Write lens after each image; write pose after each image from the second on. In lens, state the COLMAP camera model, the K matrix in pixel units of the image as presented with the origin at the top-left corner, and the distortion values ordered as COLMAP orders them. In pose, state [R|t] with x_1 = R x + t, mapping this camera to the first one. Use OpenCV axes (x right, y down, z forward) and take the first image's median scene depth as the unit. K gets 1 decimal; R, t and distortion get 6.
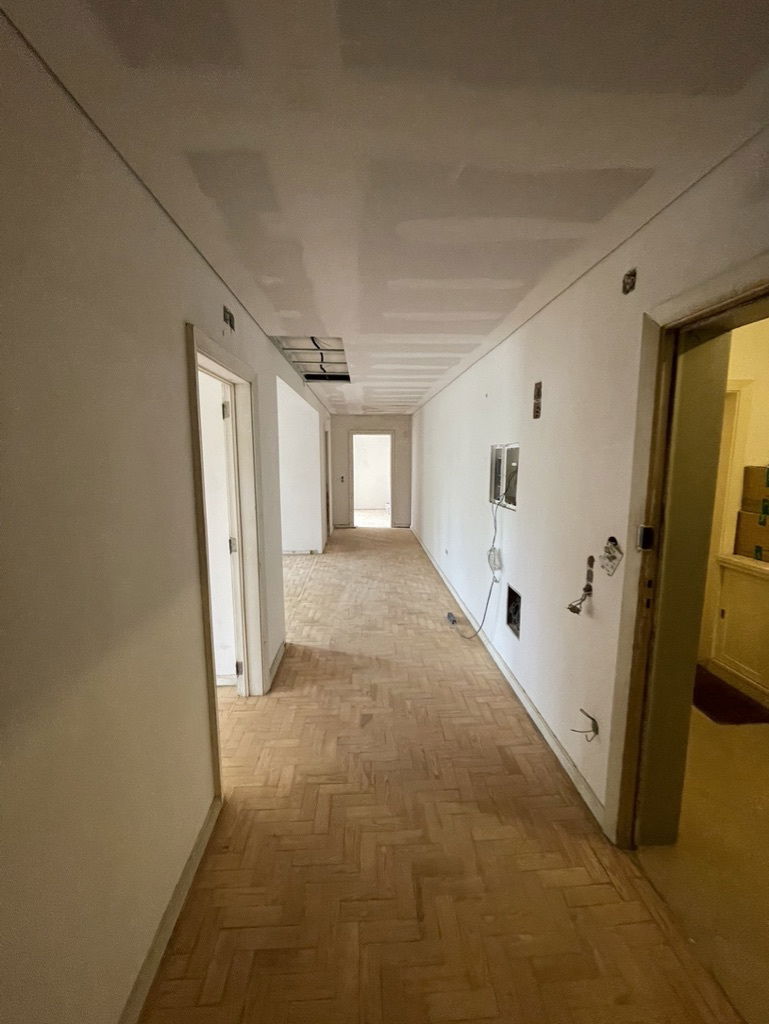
lens RADIAL K [[409.9, 0, 384.0], [0, 409.9, 510.7], [0, 0, 1]] dist [-0.005949, 0.001794]
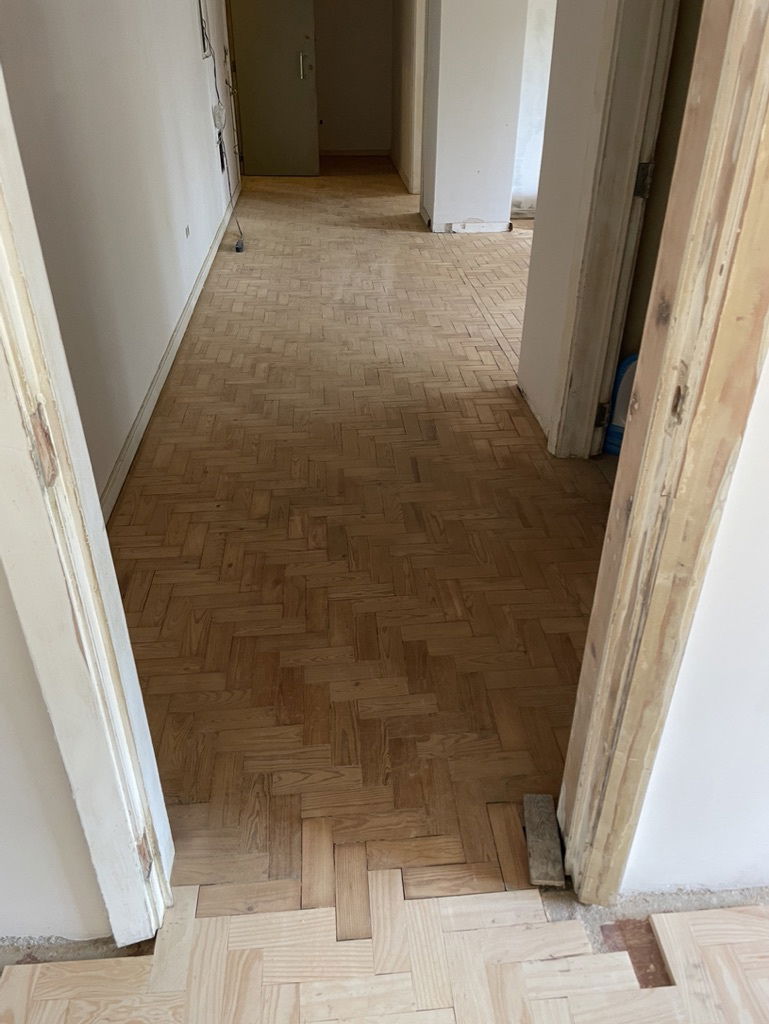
lens RADIAL K [[790.2, 0, 387.3], [0, 790.2, 511.1], [0, 0, 1]] dist [0.061915, -0.076635]
pose [[-0.999602, 0.013056, -0.025020, -0.054946], [-0.006007, 0.767808, 0.640652, -0.252449], [0.027574, 0.640547, -0.767424, 1.962415]]
